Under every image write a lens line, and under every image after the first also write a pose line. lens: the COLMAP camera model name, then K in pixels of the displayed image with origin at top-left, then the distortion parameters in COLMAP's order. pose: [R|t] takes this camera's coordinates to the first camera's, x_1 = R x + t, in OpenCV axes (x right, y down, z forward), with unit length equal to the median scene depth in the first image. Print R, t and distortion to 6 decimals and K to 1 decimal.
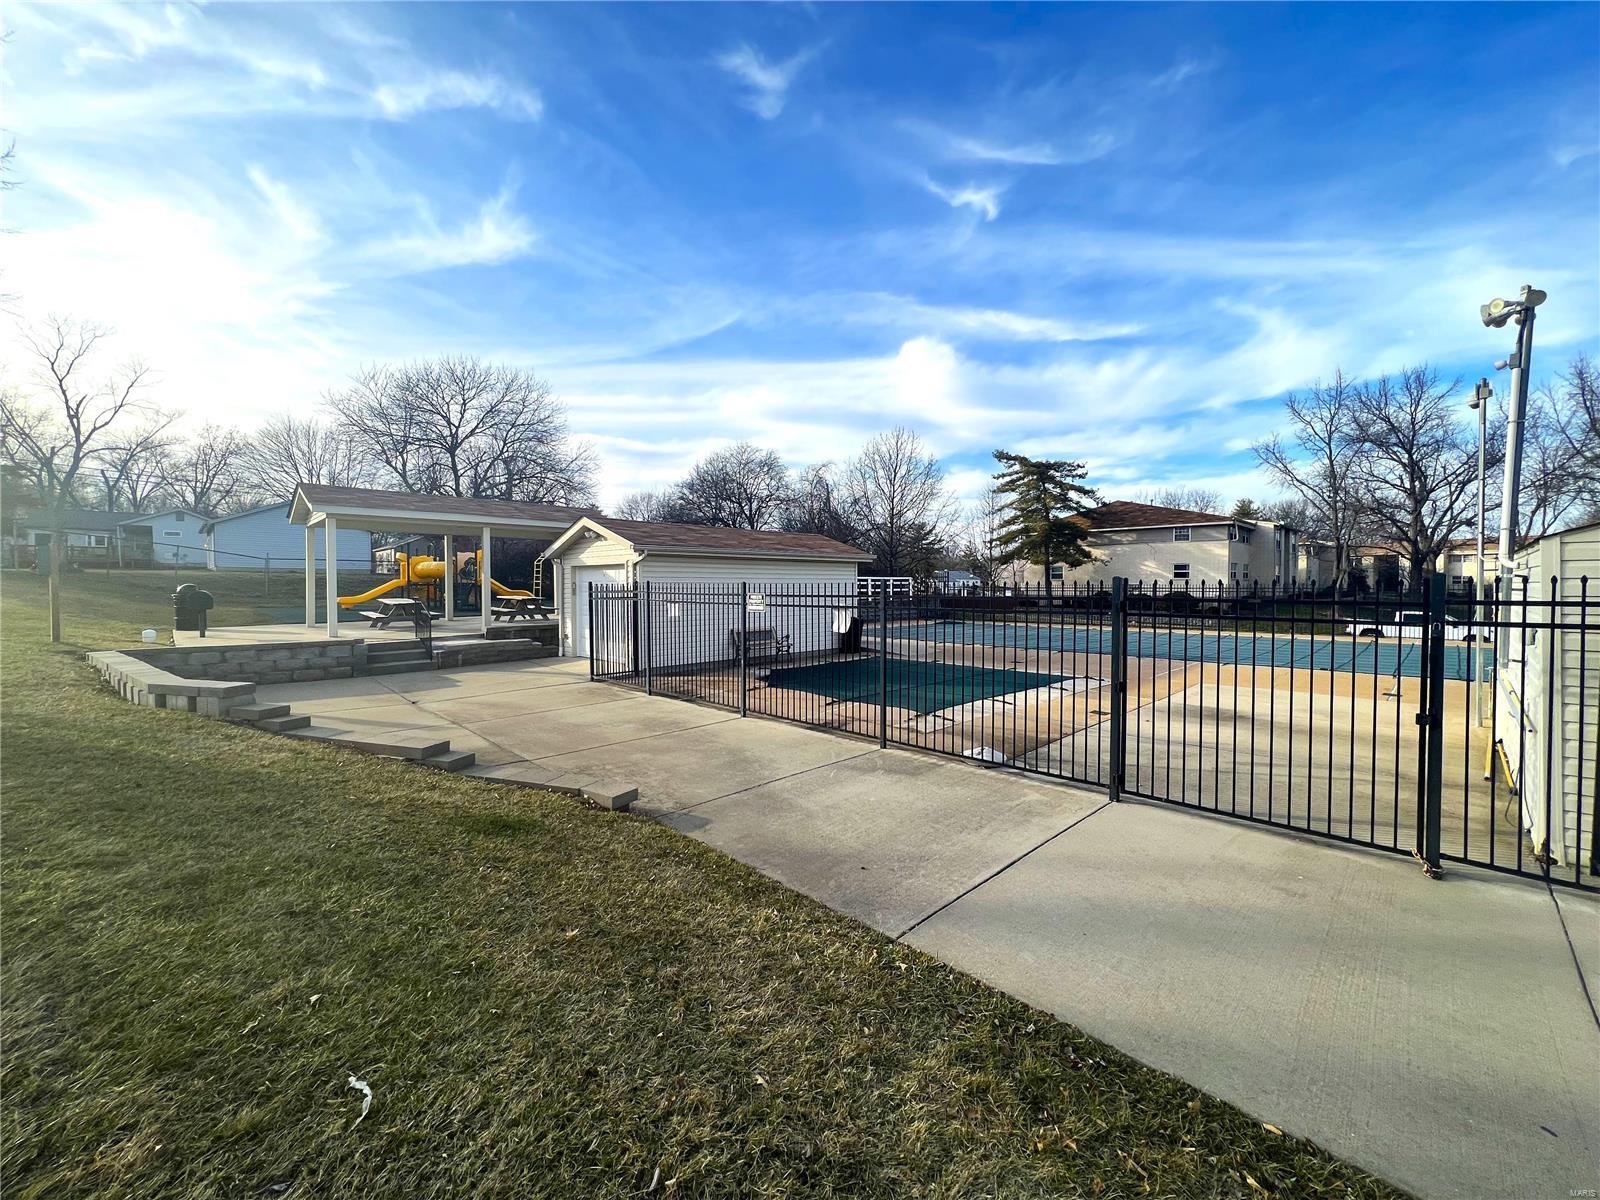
lens RADIAL K [[642.0, 0, 800.0], [0, 642.0, 600.0], [0, 0, 1]] dist [0.000254, -0.000002]
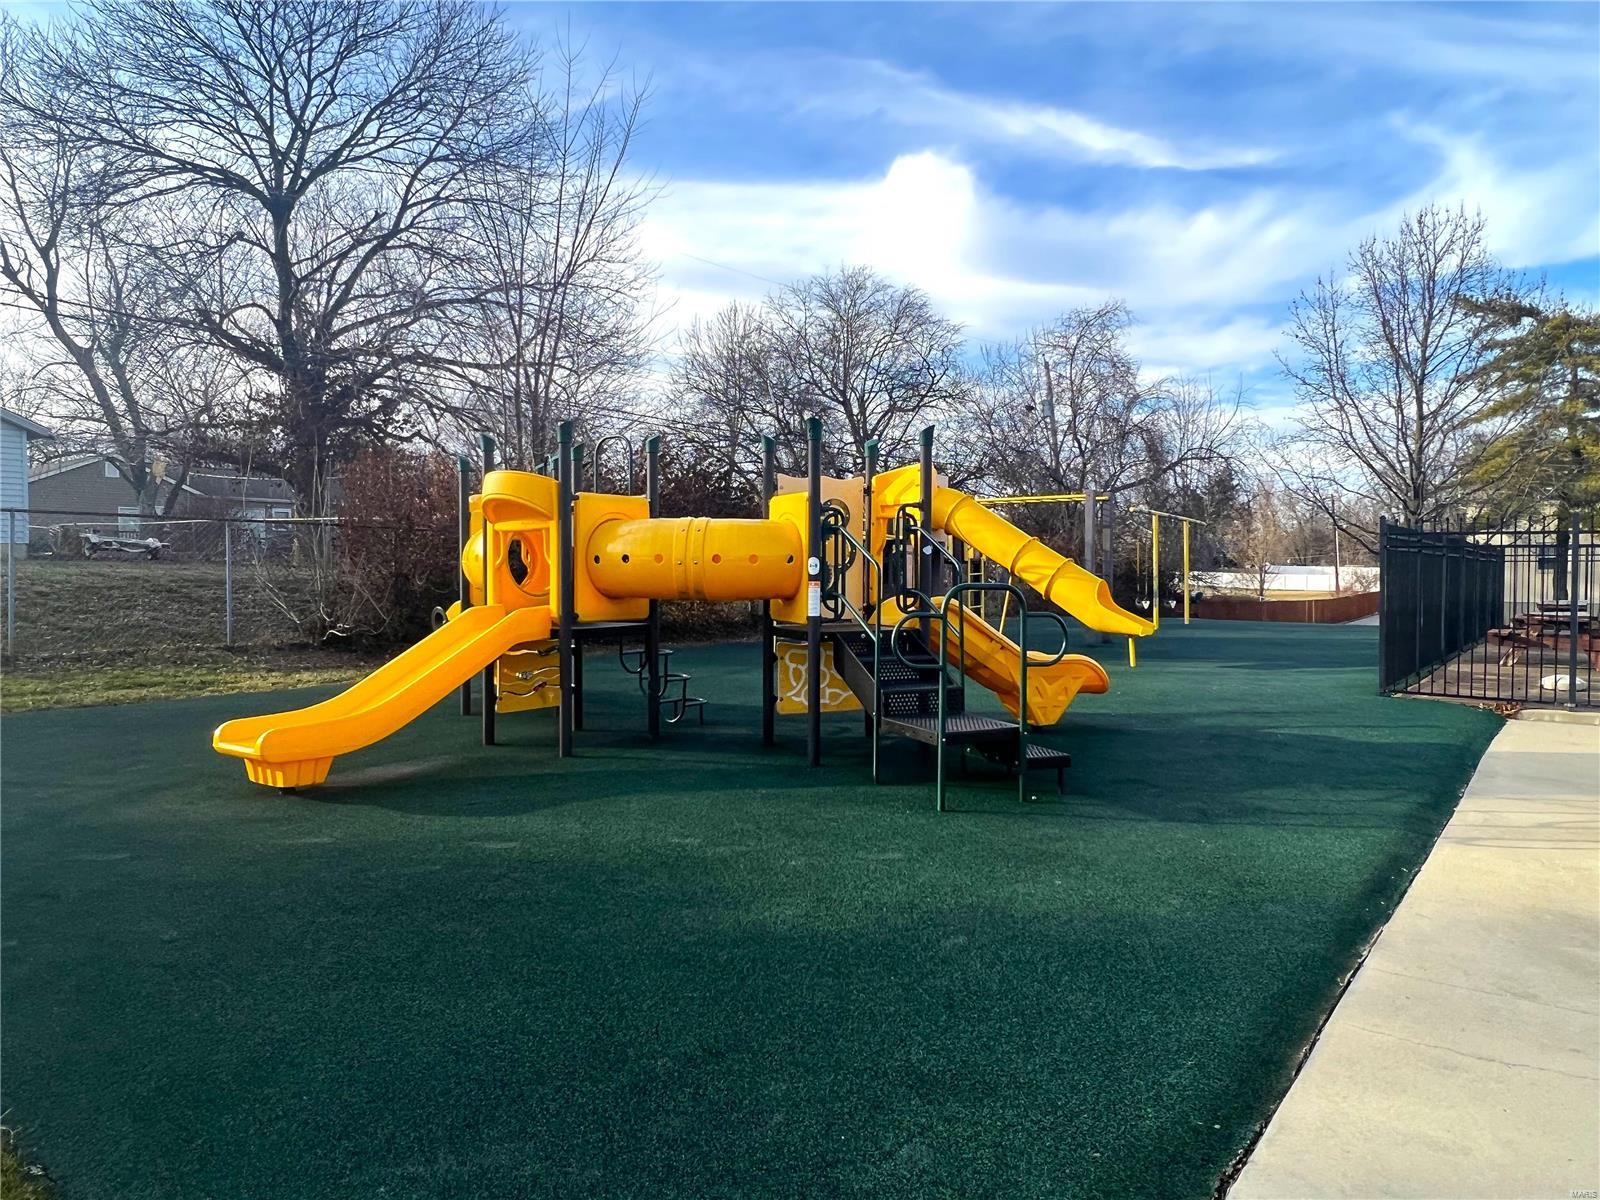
lens RADIAL K [[1031.1, 0, 800.0], [0, 1031.1, 600.0], [0, 0, 1]] dist [-0.001224, -0.000318]
pose [[0.986844, -0.011013, 0.161299, -0.085016], [0.010206, 0.999931, 0.005833, -0.005147], [-0.161352, -0.004110, 0.986888, 0.097344]]
